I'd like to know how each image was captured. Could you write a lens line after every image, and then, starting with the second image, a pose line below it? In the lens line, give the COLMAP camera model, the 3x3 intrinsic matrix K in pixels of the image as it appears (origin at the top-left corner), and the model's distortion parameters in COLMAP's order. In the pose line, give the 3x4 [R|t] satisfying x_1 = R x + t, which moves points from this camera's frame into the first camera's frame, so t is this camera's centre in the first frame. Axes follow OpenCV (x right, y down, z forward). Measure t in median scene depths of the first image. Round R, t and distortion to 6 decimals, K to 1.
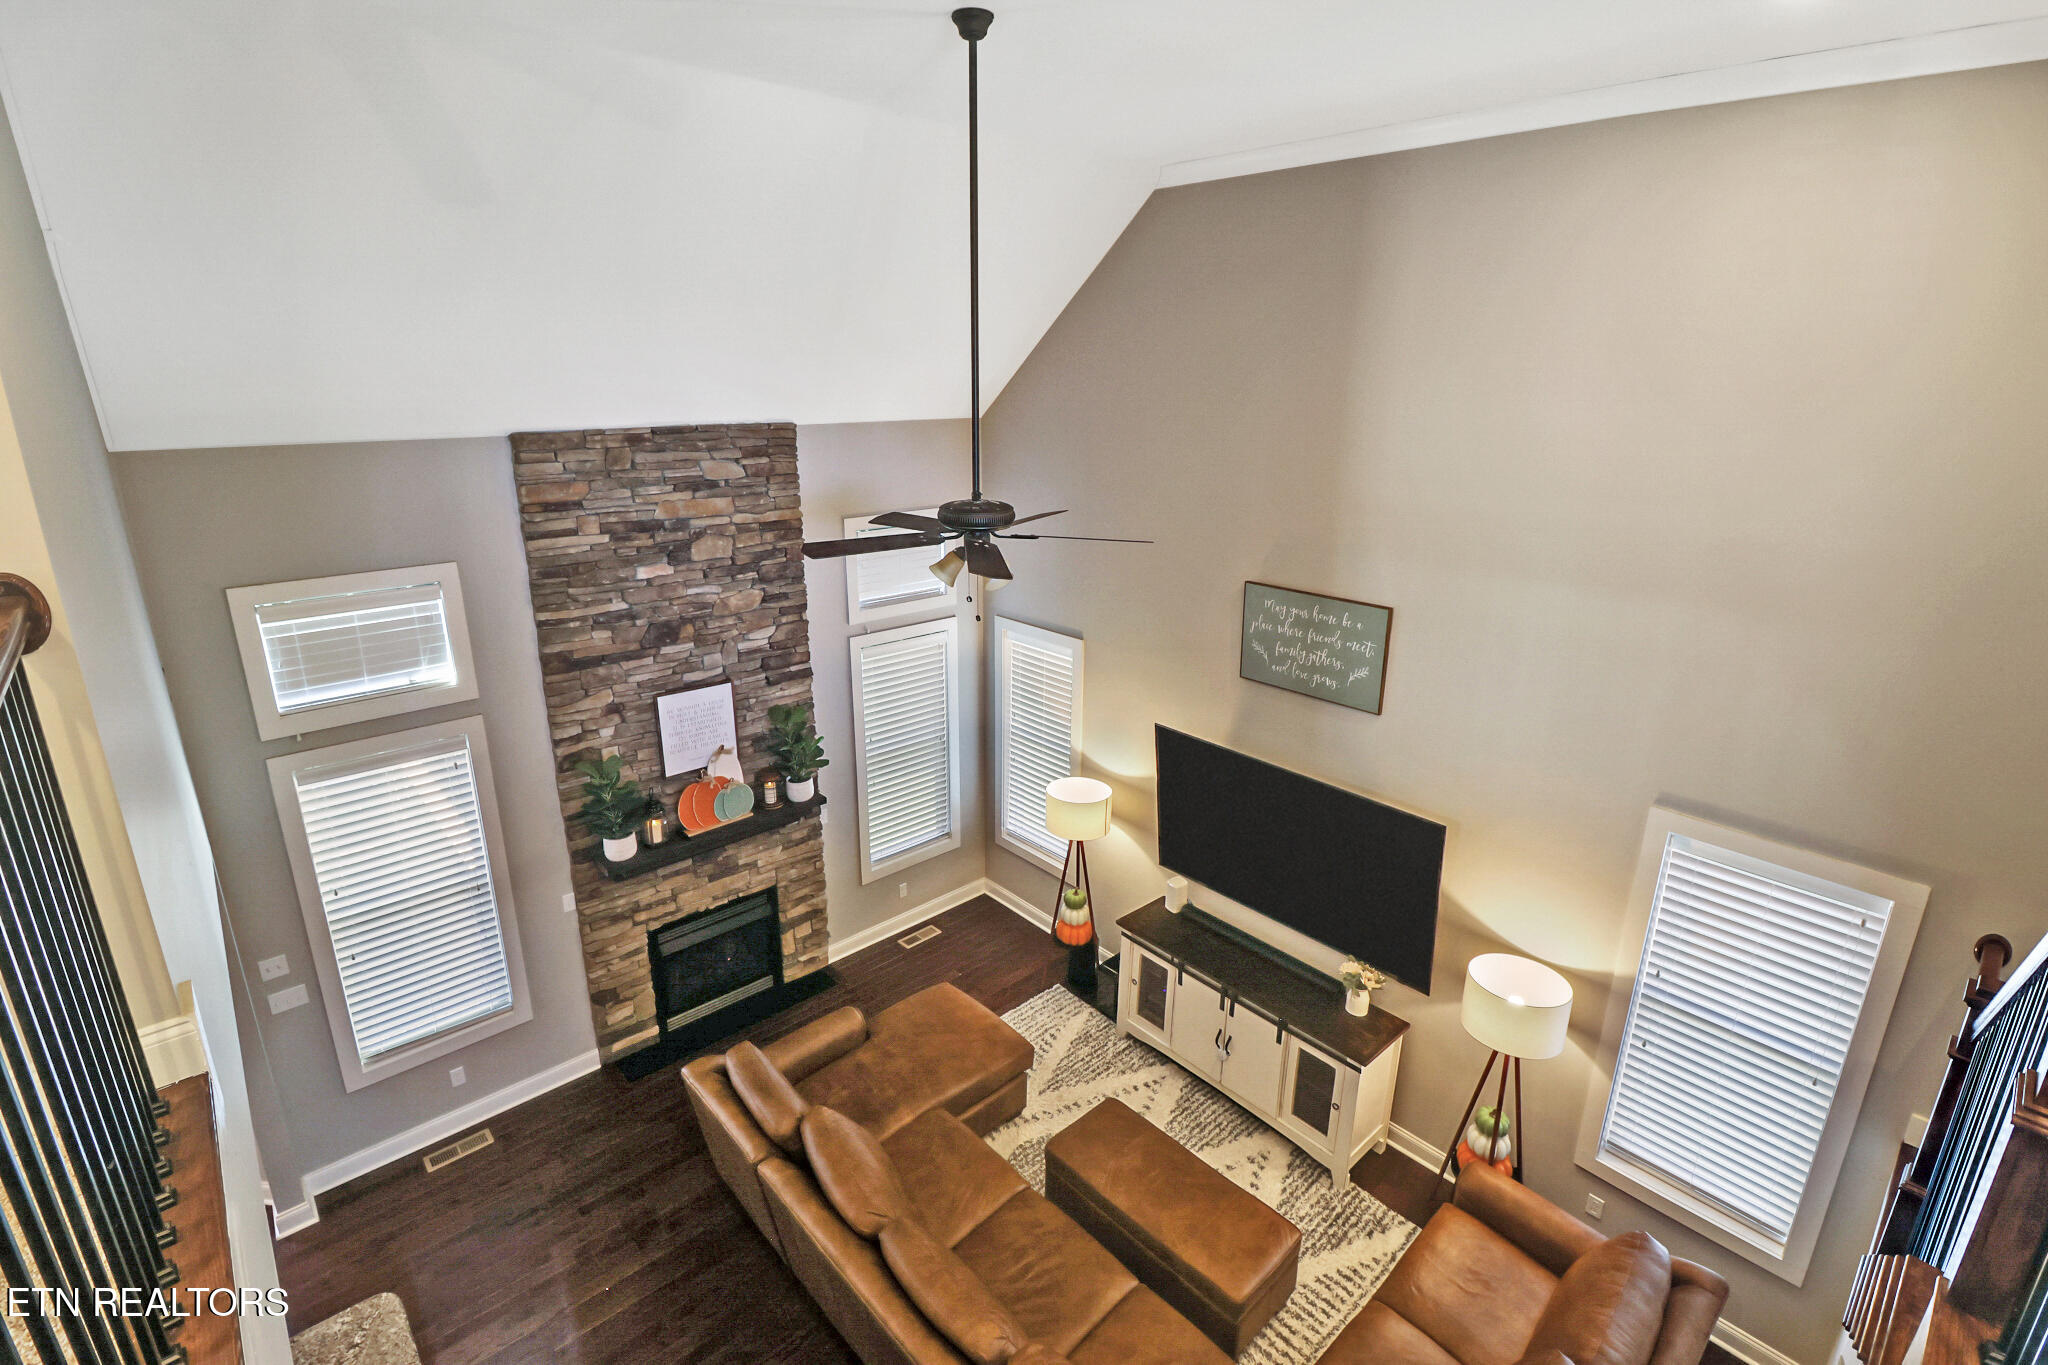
lens RADIAL K [[954.9, 0, 1027.9], [0, 954.9, 665.0], [0, 0, 1]] dist [0.004143, -0.008547]
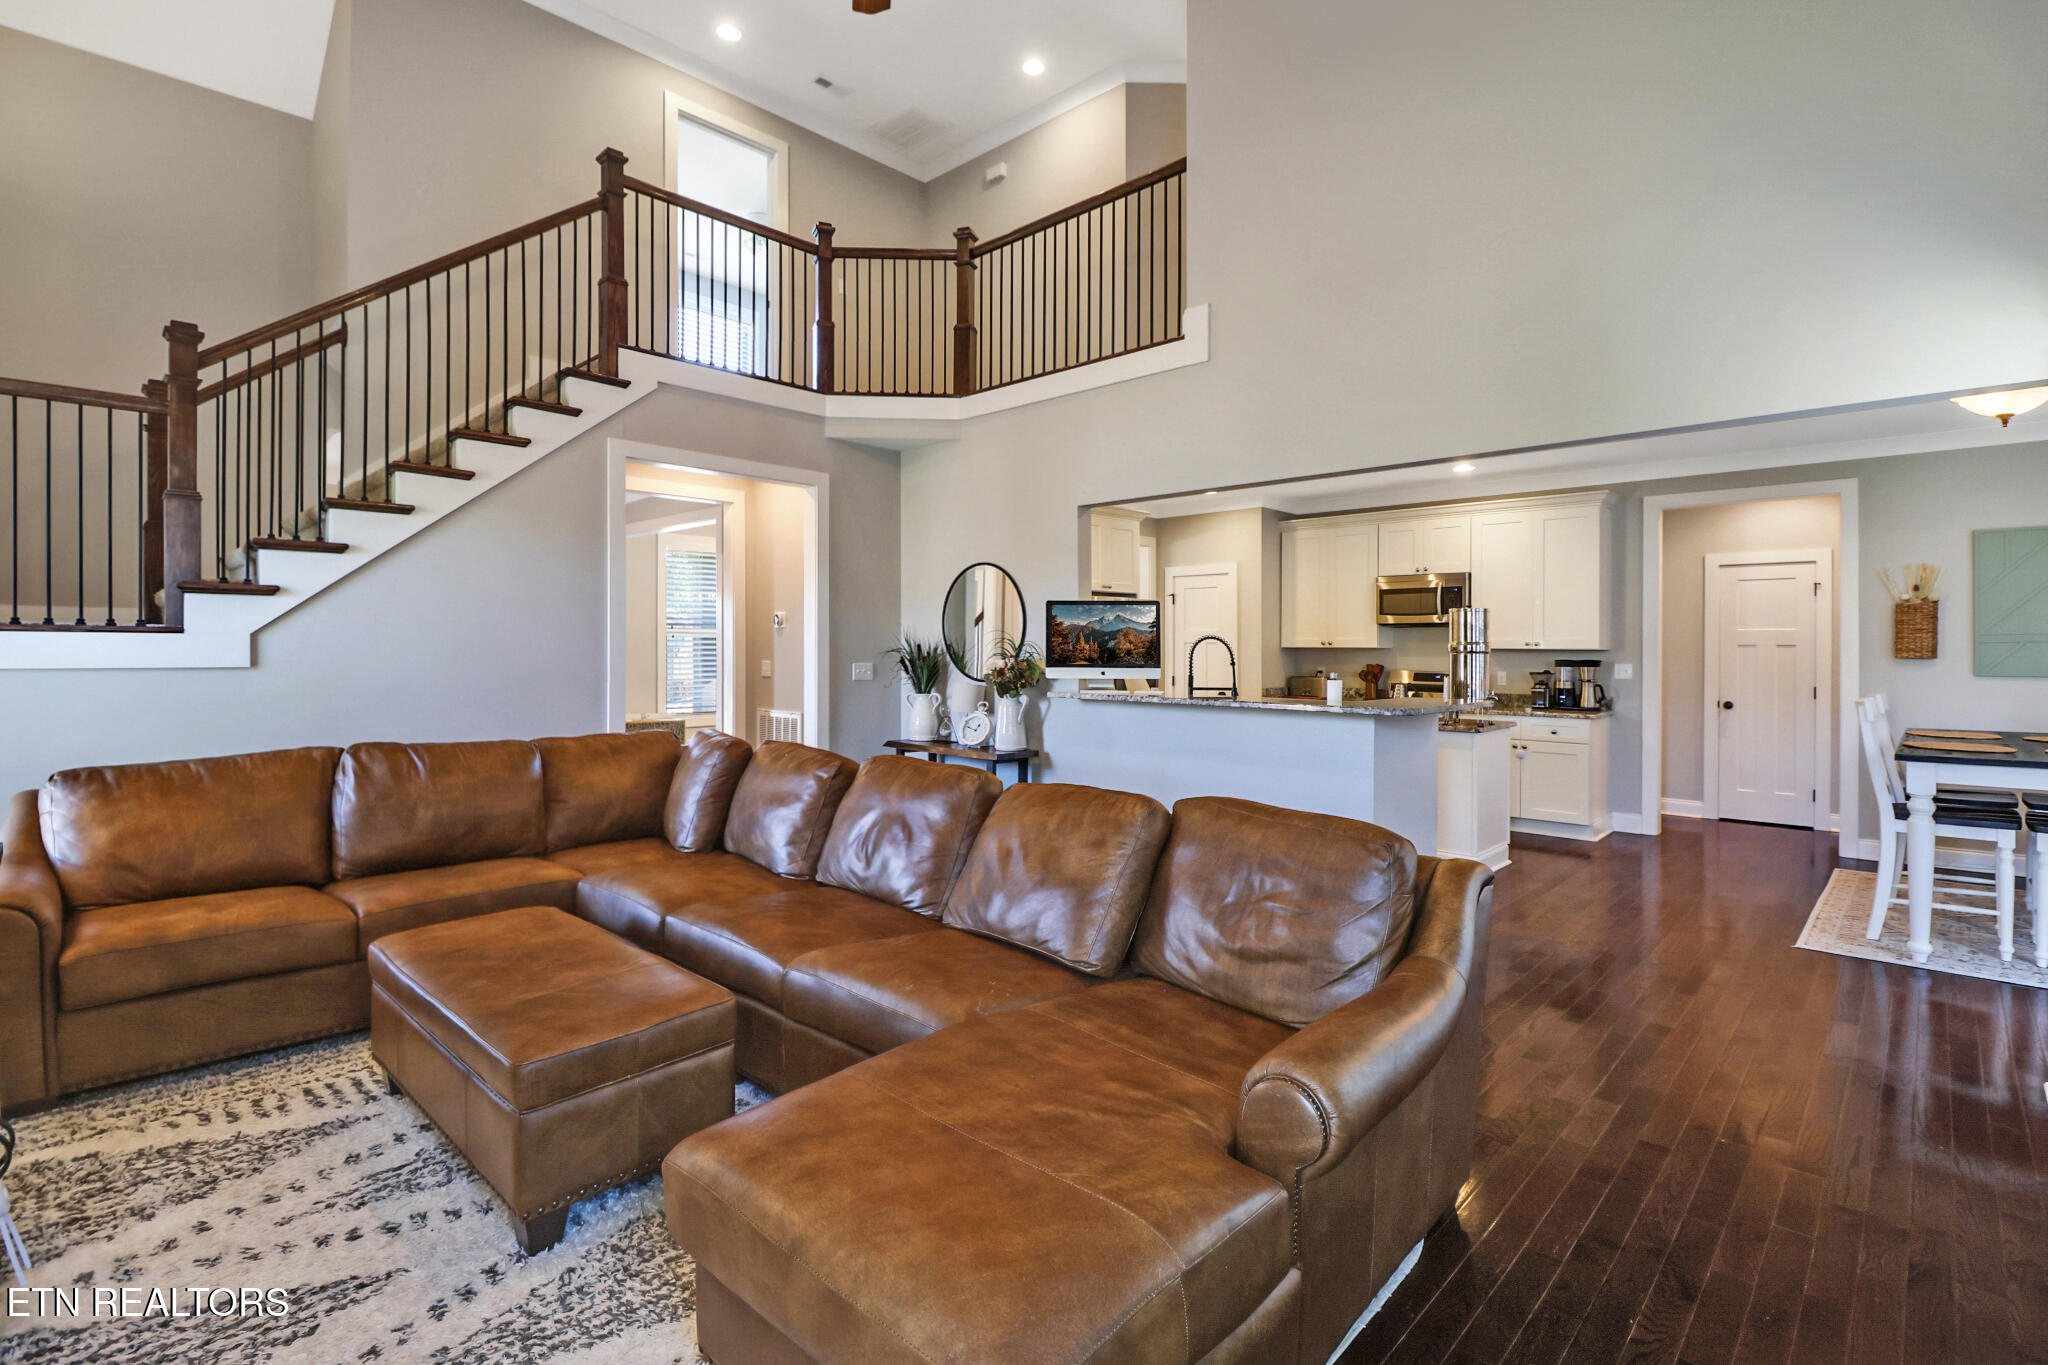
lens RADIAL K [[954.9, 0, 1014.4], [0, 954.9, 668.1], [0, 0, 1]] dist [0.004143, -0.008547]
pose [[-0.997759, -0.017397, -0.064605, -0.079975], [-0.036811, 0.949054, 0.312955, 0.160161], [0.055870, 0.314632, -0.947568, 1.251264]]
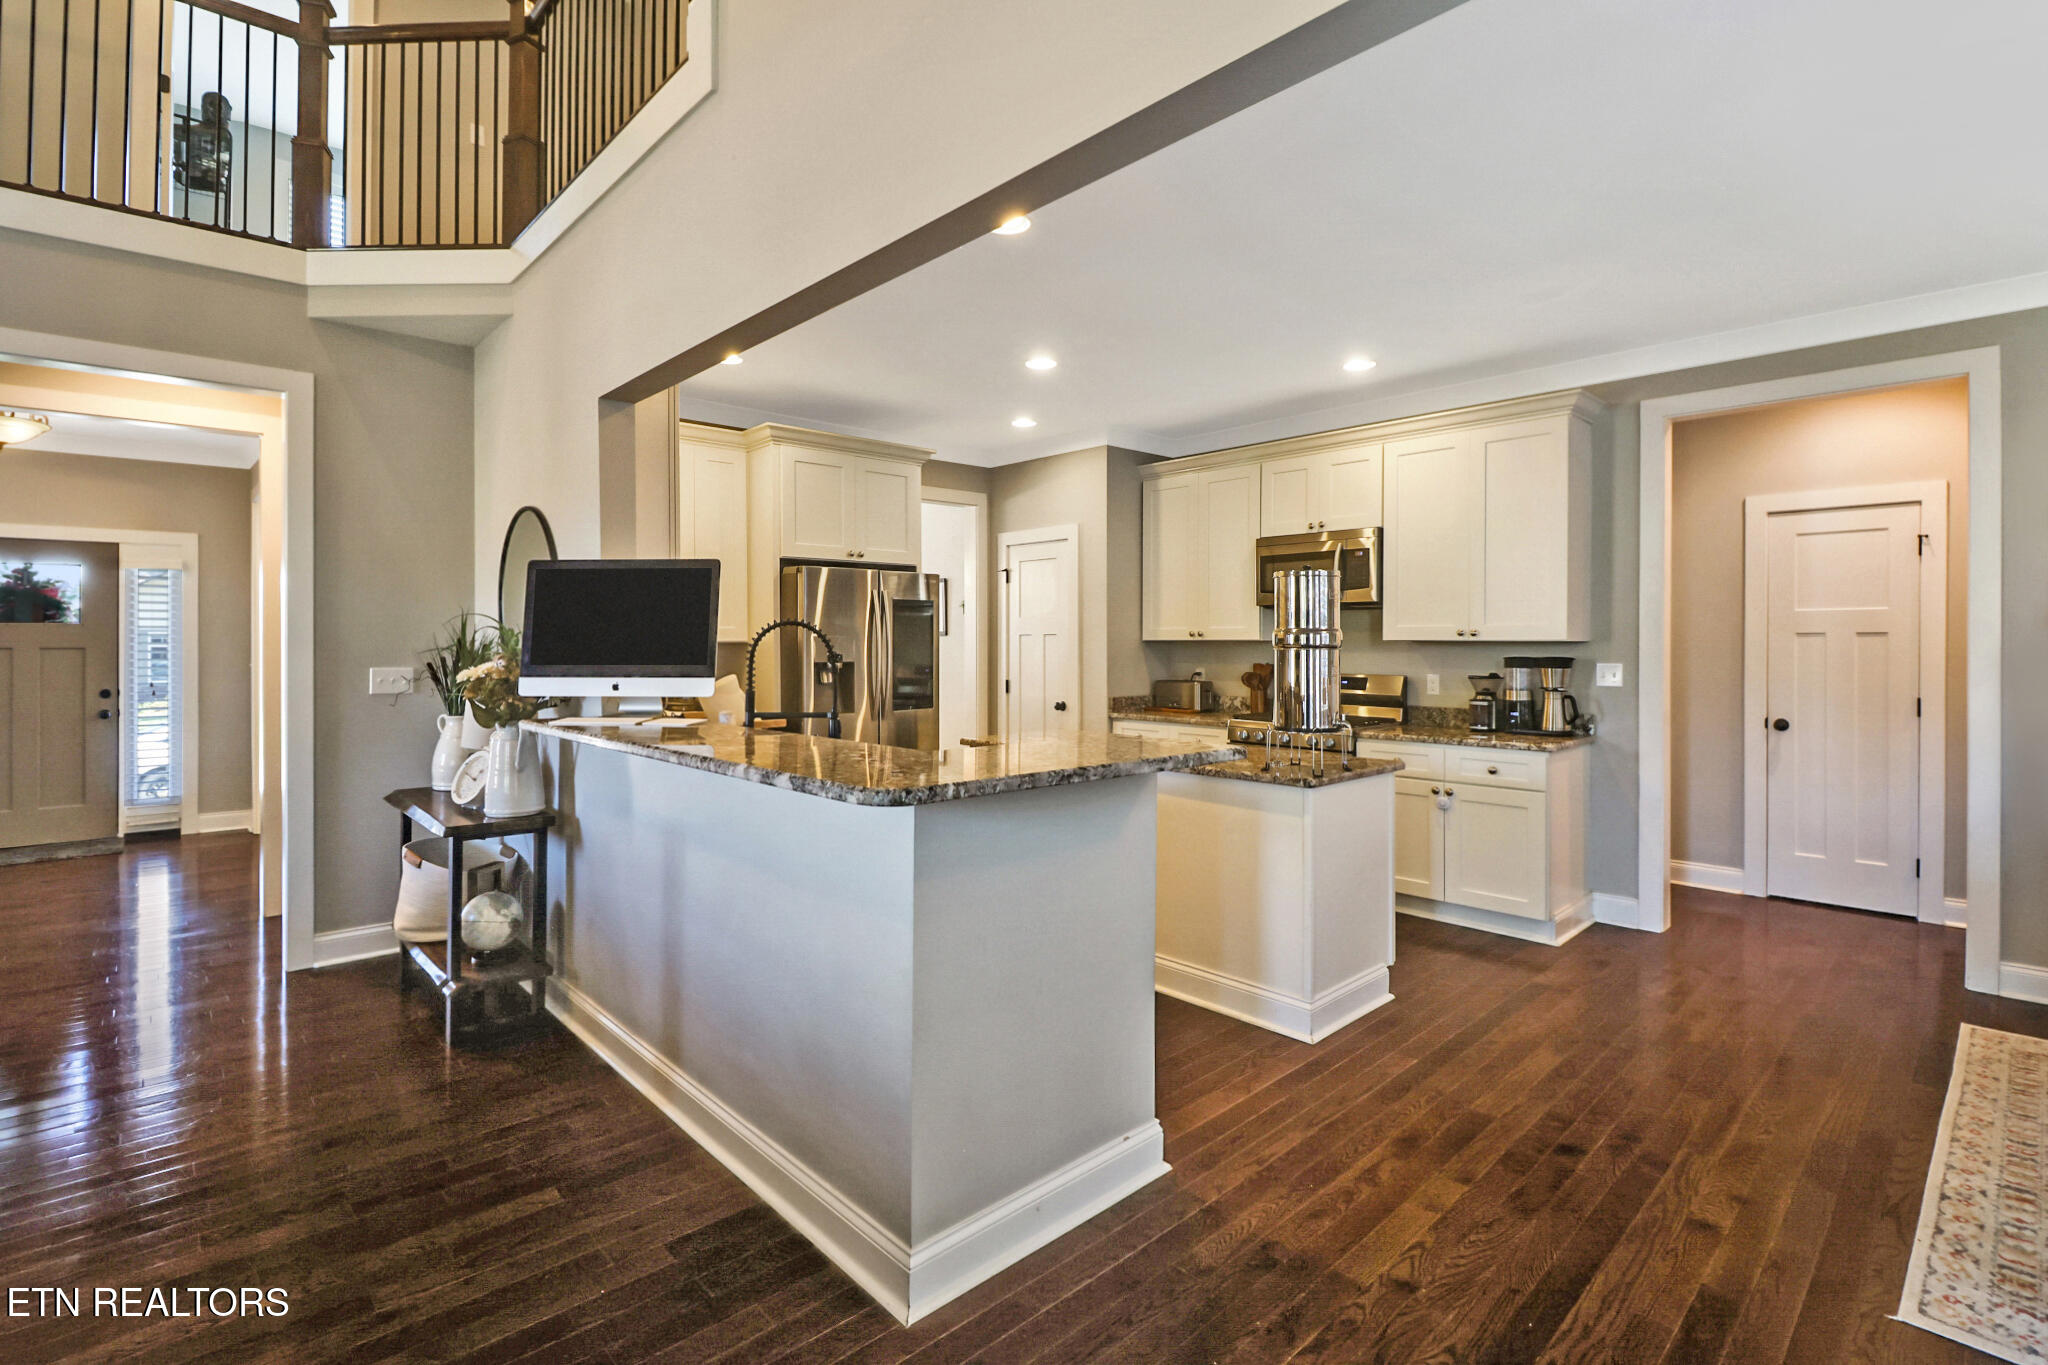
lens RADIAL K [[954.9, 0, 1010.2], [0, 954.9, 664.8], [0, 0, 1]] dist [0.004143, -0.008547]
pose [[-0.999867, -0.013565, -0.009071, -0.445185], [-0.015733, 0.948854, 0.315322, 0.272701], [0.004330, 0.315423, -0.948941, 0.870033]]
